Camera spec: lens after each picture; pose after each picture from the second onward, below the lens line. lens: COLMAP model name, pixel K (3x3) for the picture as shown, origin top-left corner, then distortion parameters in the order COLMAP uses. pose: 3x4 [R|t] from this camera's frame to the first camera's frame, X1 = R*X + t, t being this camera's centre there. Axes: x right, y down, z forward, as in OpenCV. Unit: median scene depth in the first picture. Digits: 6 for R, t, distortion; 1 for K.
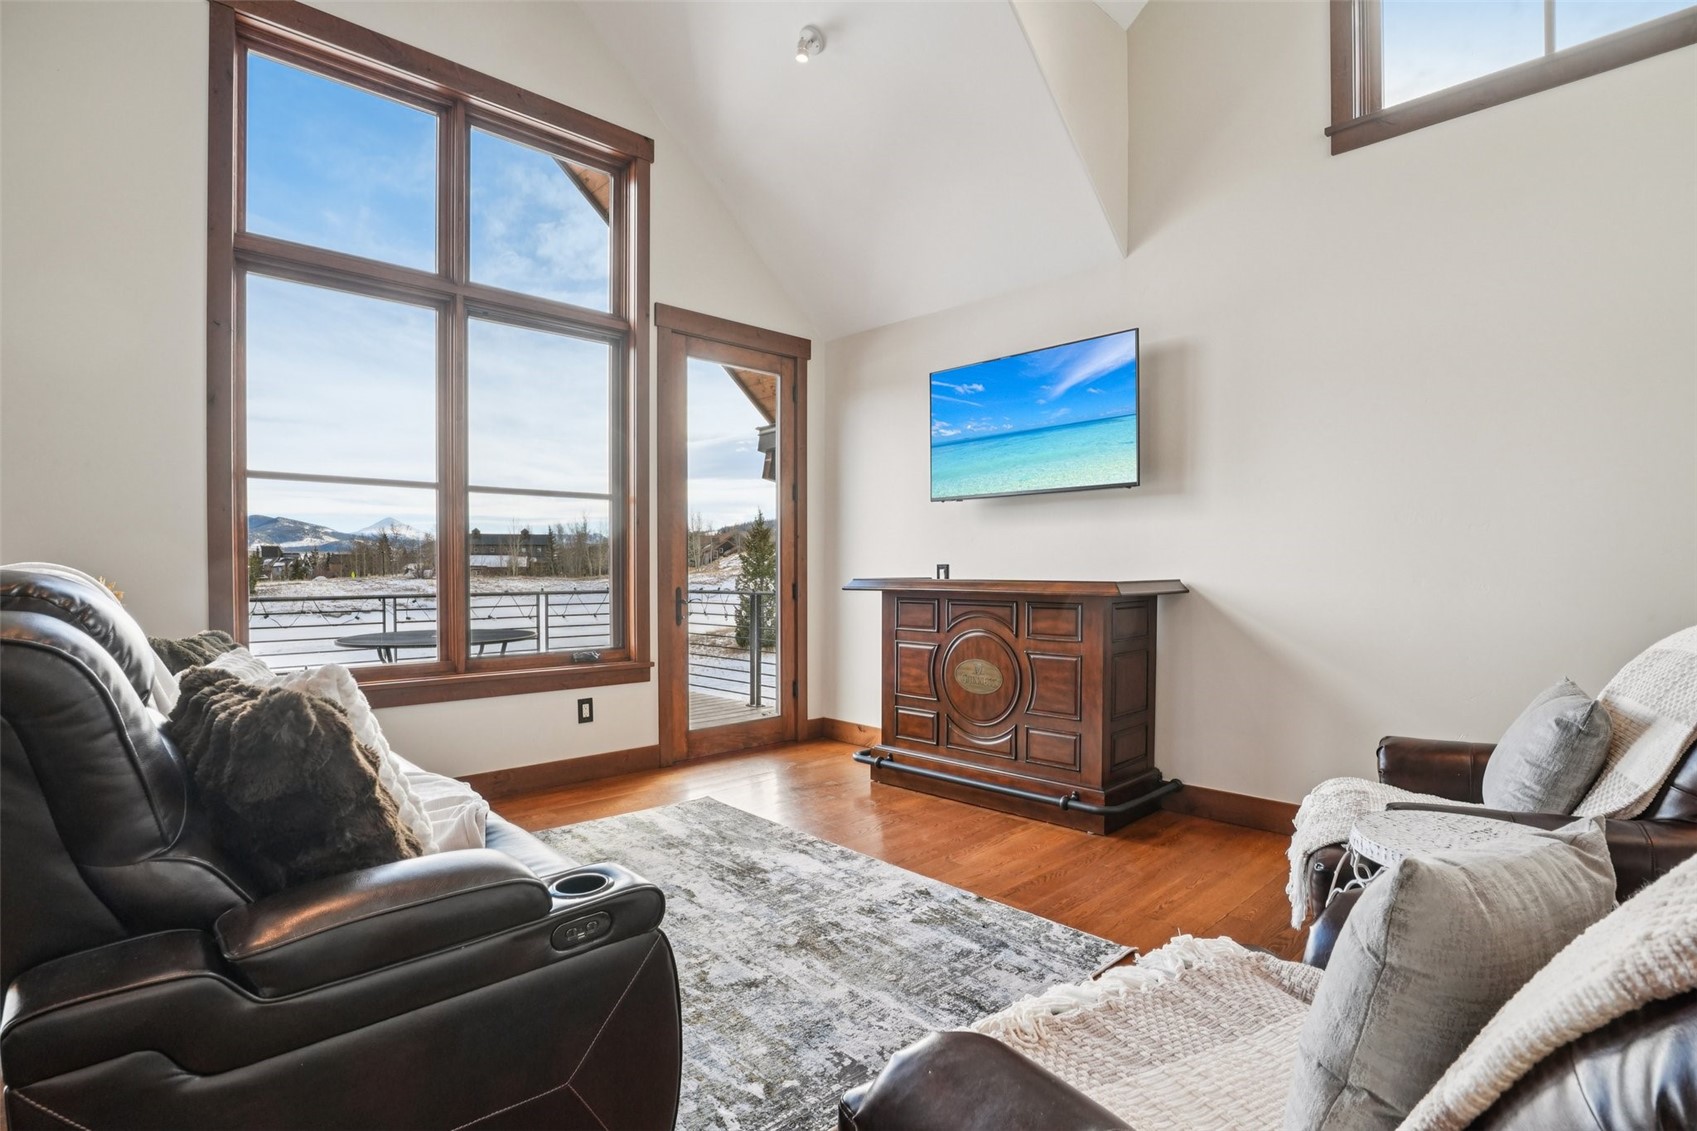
lens RADIAL K [[836.9, 0, 848.5], [0, 836.9, 565.5], [0, 0, 1]] dist [-0.024700, -0.000174]
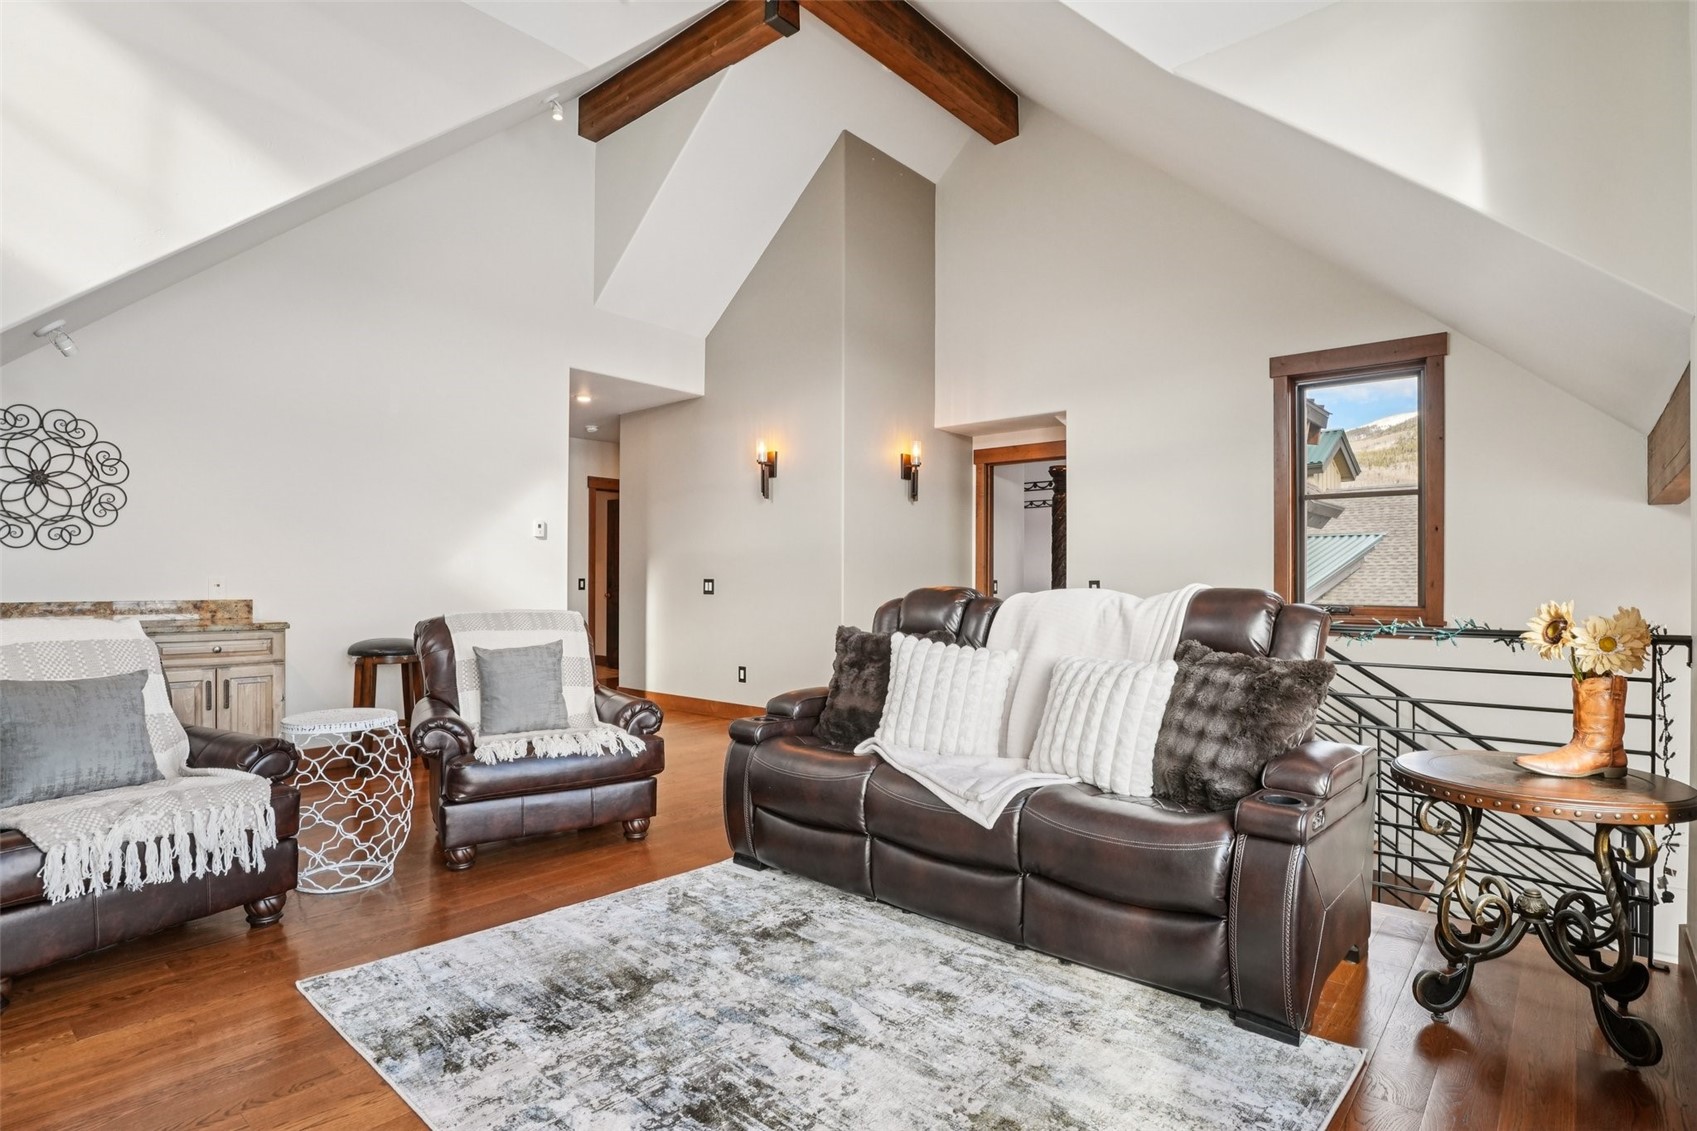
lens RADIAL K [[836.9, 0, 848.5], [0, 836.9, 565.5], [0, 0, 1]] dist [-0.024700, -0.000174]
pose [[-0.996000, 0.003352, -0.089286, -0.191560], [0.004565, 0.999900, -0.013376, -0.005083], [0.089232, -0.013730, -0.995916, 1.897752]]
